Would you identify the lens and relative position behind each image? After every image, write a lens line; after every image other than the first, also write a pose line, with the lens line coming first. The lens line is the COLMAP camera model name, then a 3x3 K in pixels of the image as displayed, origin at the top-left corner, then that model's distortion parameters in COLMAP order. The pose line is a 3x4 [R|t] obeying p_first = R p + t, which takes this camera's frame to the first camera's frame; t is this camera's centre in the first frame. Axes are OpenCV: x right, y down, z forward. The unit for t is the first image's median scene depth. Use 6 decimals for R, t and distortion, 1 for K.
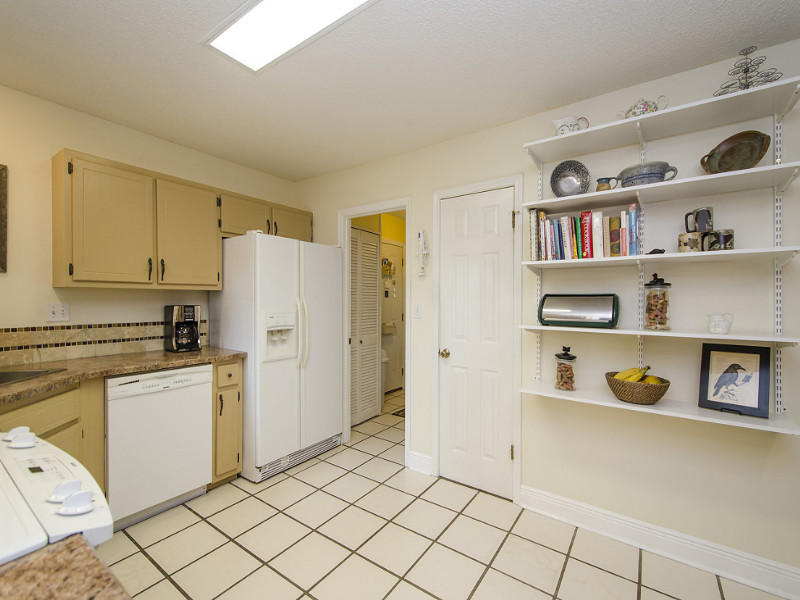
lens RADIAL K [[352.1, 0, 400.0], [0, 352.1, 300.0], [0, 0, 1]] dist [0.000216, 0.000010]
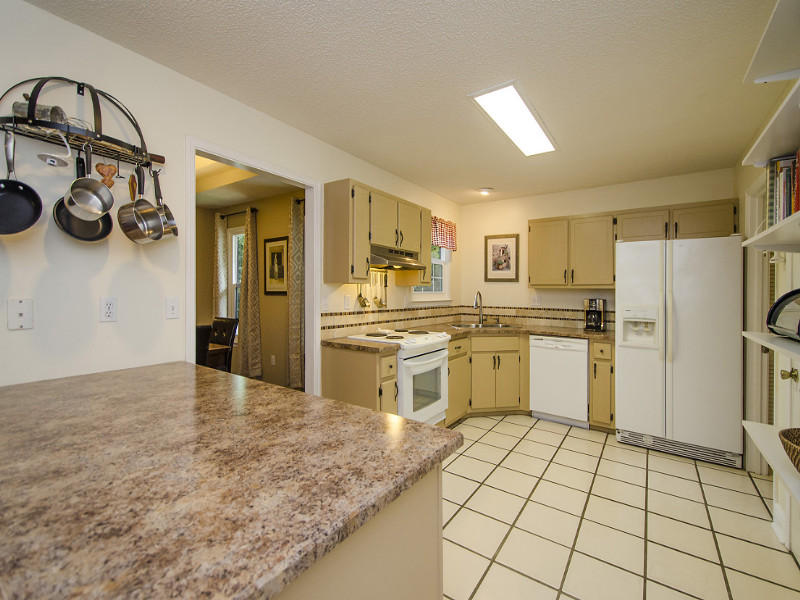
lens RADIAL K [[345.4, 0, 419.6], [0, 345.4, 293.7], [0, 0, 1]] dist [0.000165, -0.000065]
pose [[0.022575, 0.002036, -0.999743, 0.833970], [-0.013430, 0.999908, 0.001733, -0.000249], [0.999655, 0.013388, 0.022600, 0.266251]]
